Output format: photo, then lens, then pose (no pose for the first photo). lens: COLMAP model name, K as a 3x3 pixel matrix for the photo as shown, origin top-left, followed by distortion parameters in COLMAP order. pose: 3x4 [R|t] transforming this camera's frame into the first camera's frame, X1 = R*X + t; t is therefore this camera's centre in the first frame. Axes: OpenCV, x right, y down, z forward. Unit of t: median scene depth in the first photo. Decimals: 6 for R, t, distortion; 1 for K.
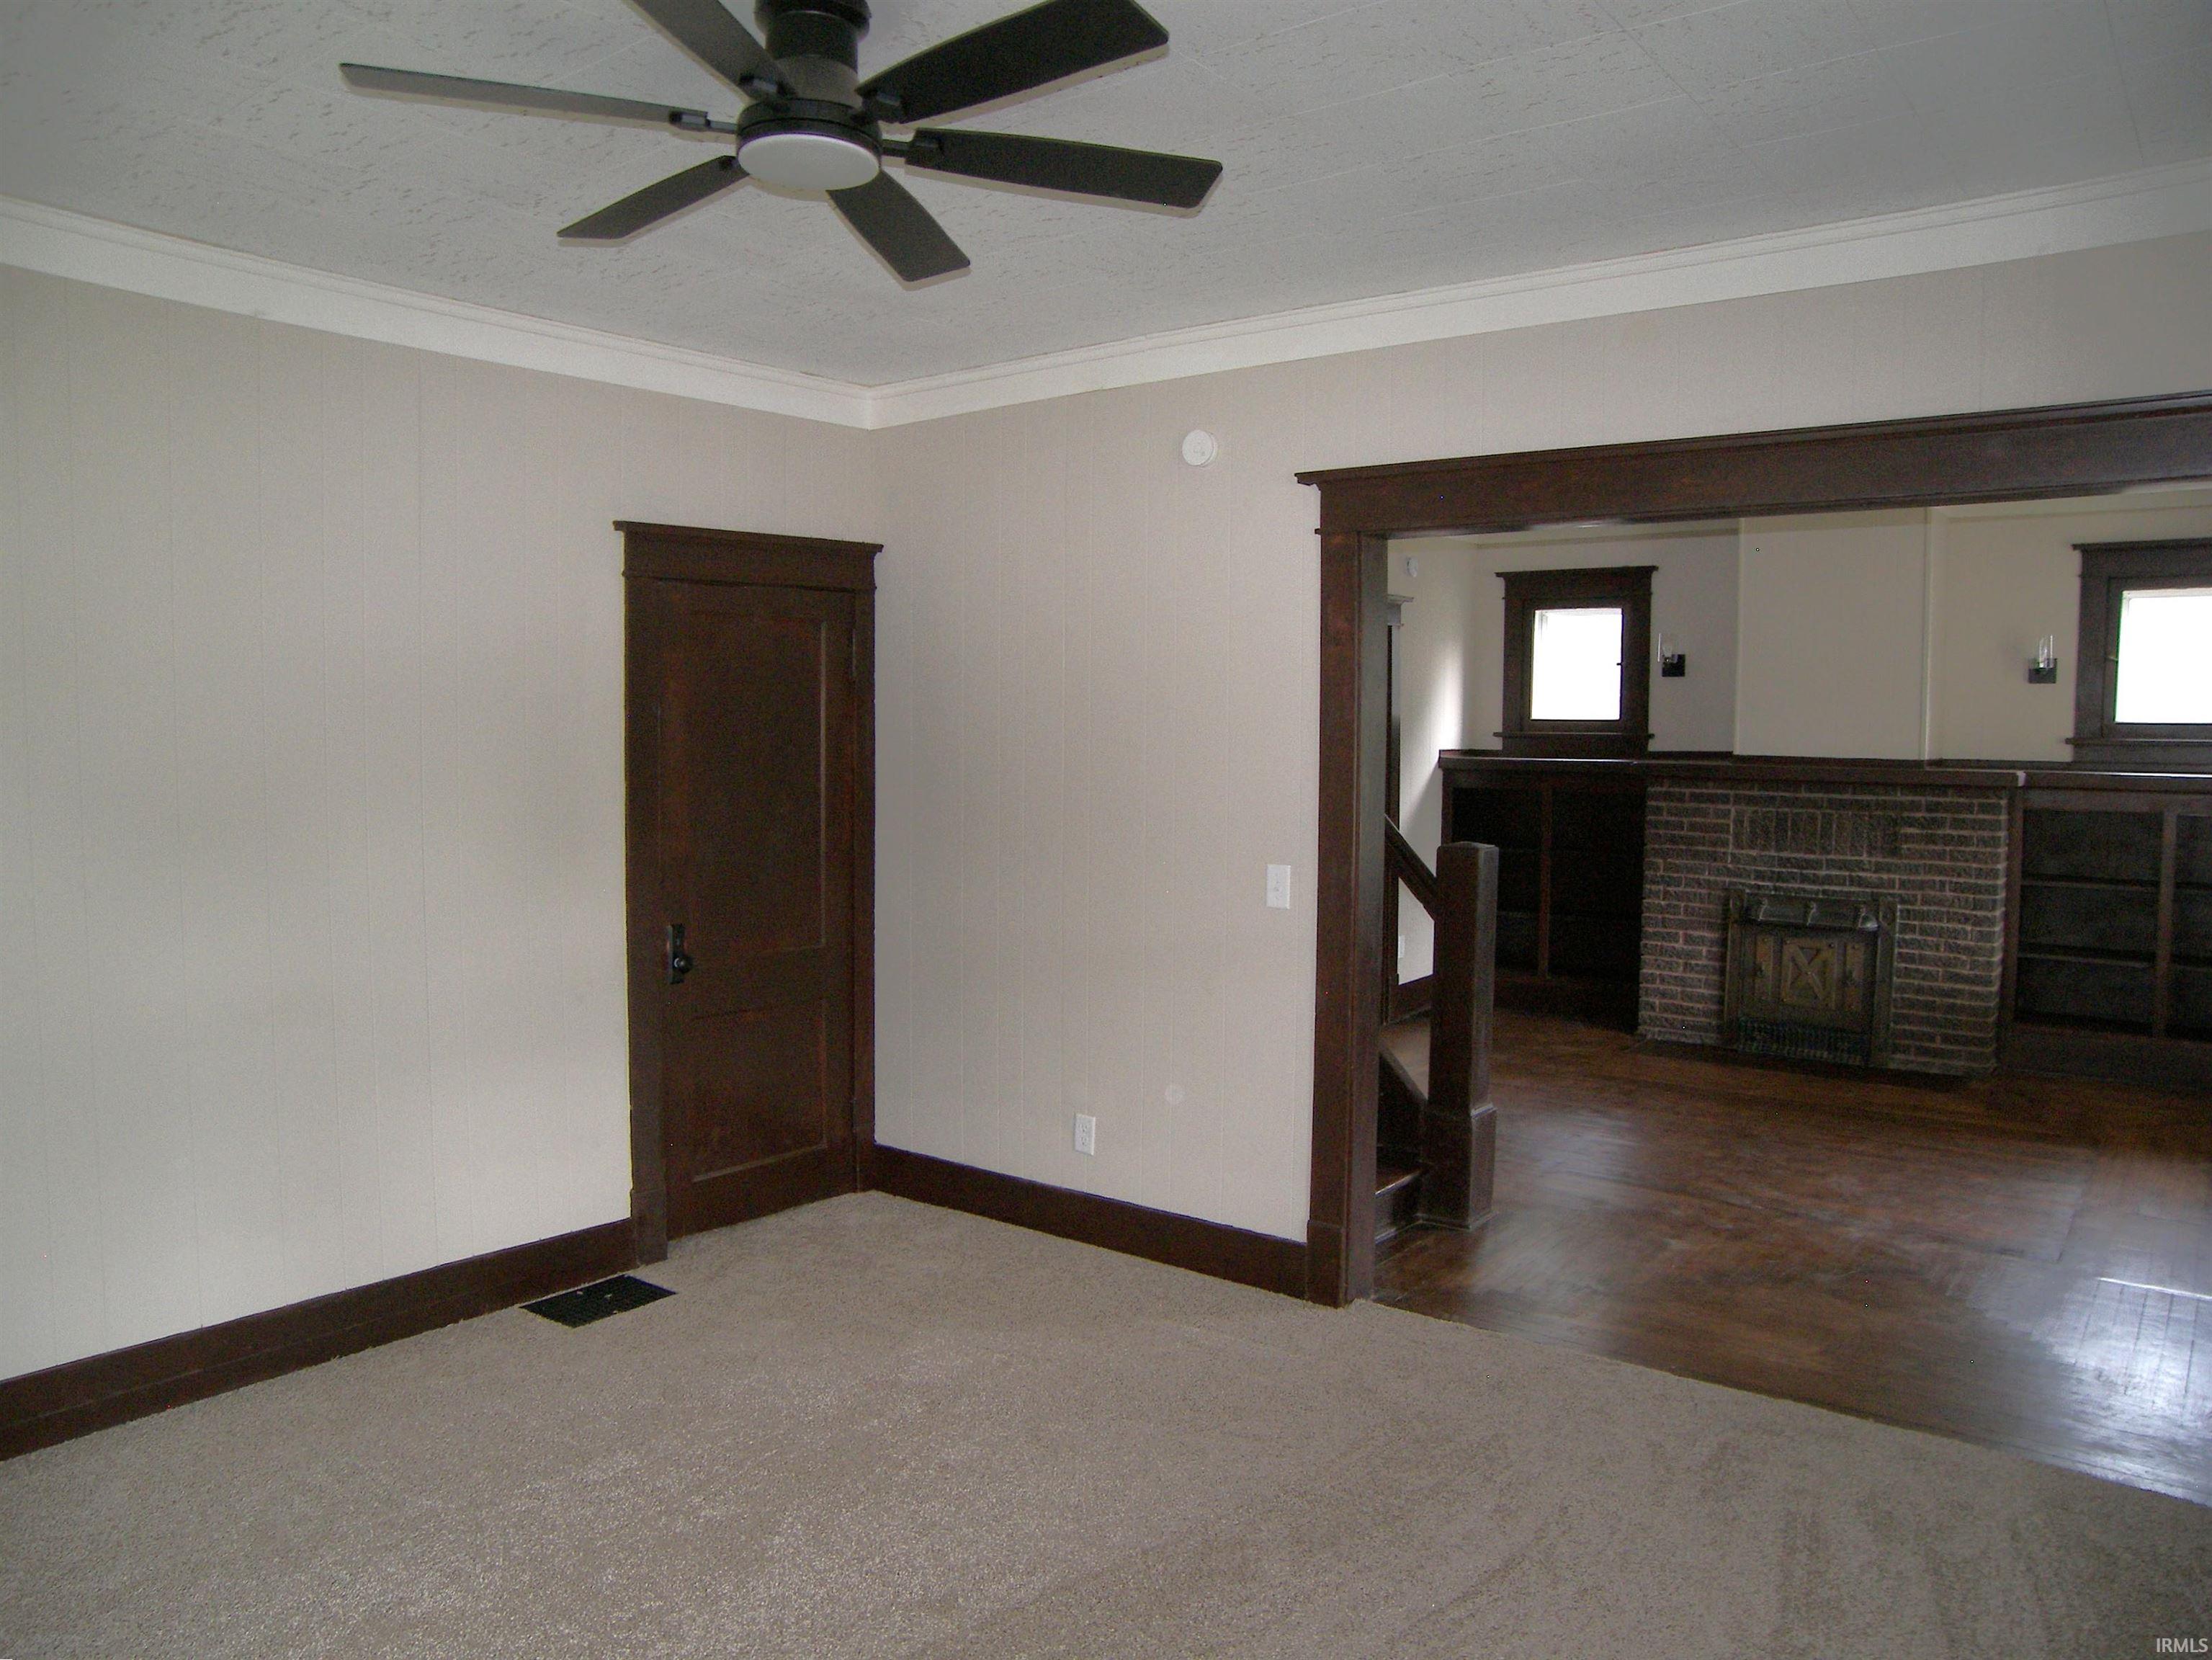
lens RADIAL K [[1575.0, 0, 1103.6], [0, 1575.0, 842.0], [0, 0, 1]] dist [-0.144172, 0.096697]
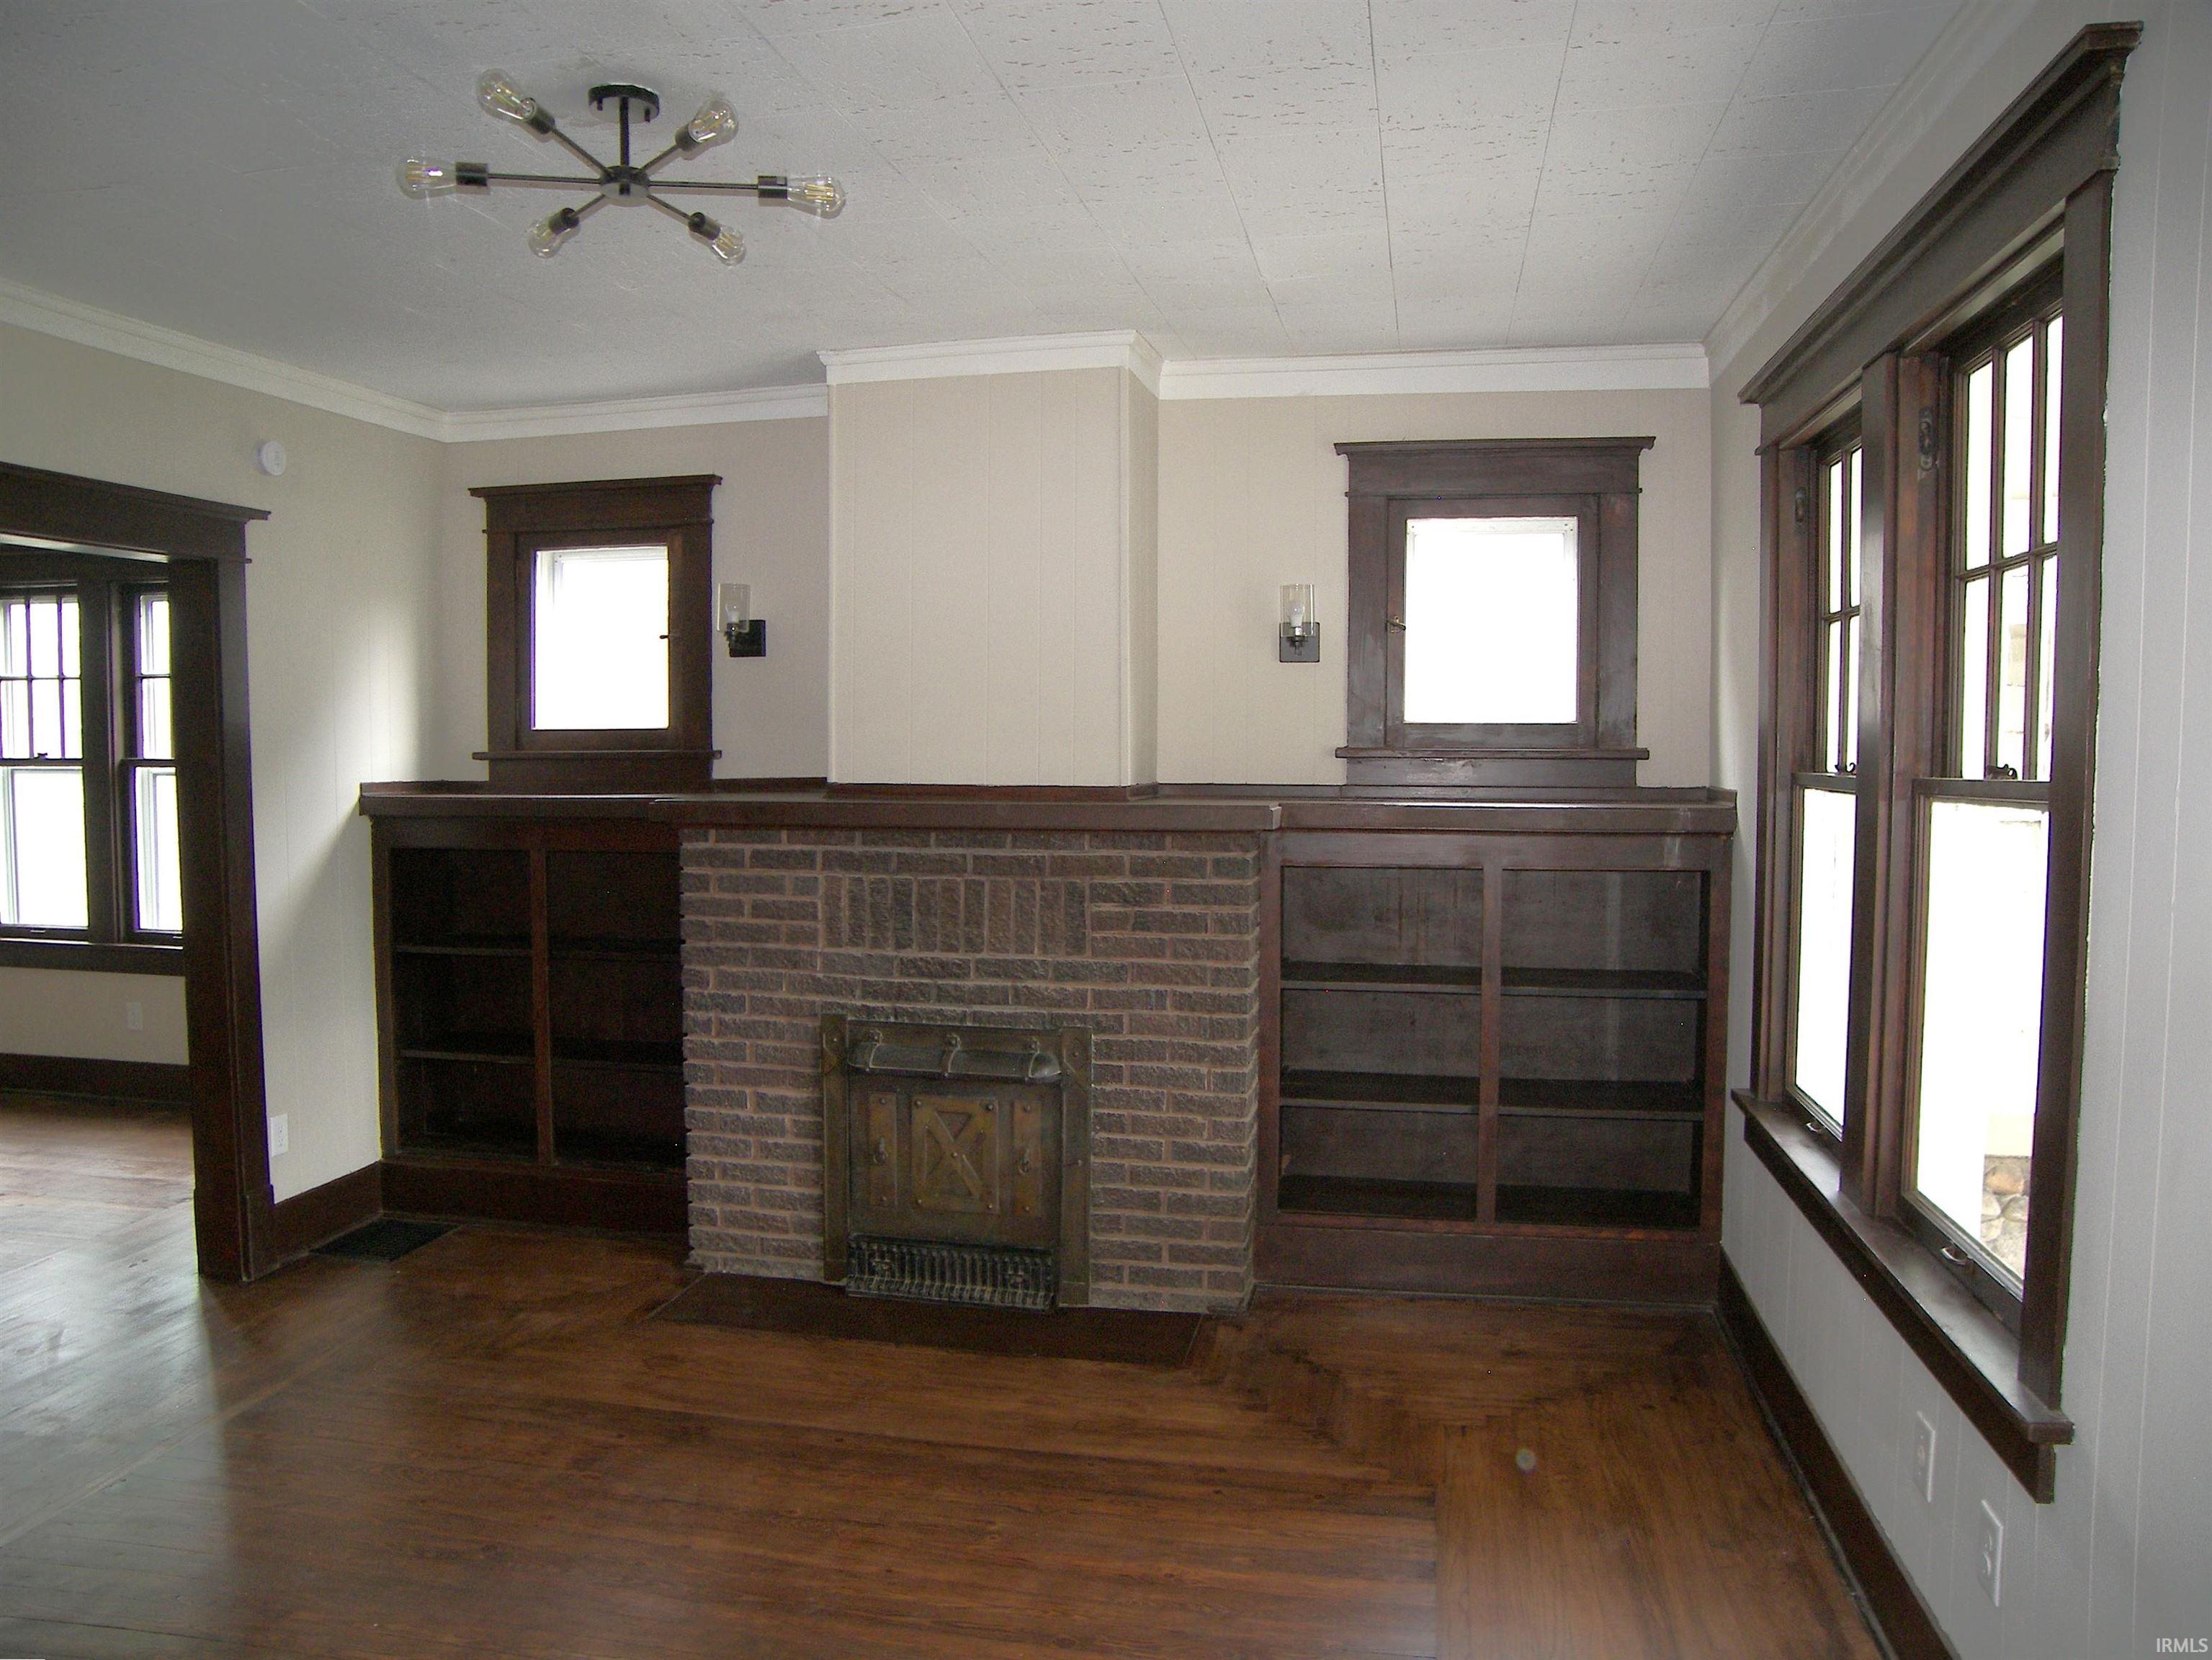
lens RADIAL K [[1575.0, 0, 1081.2], [0, 1575.0, 843.5], [0, 0, 1]] dist [-0.144172, 0.096697]
pose [[0.907679, -0.028427, 0.418701, 0.258266], [0.034980, 0.999356, -0.007982, -0.026789], [-0.418205, 0.021891, 0.908089, 0.437328]]
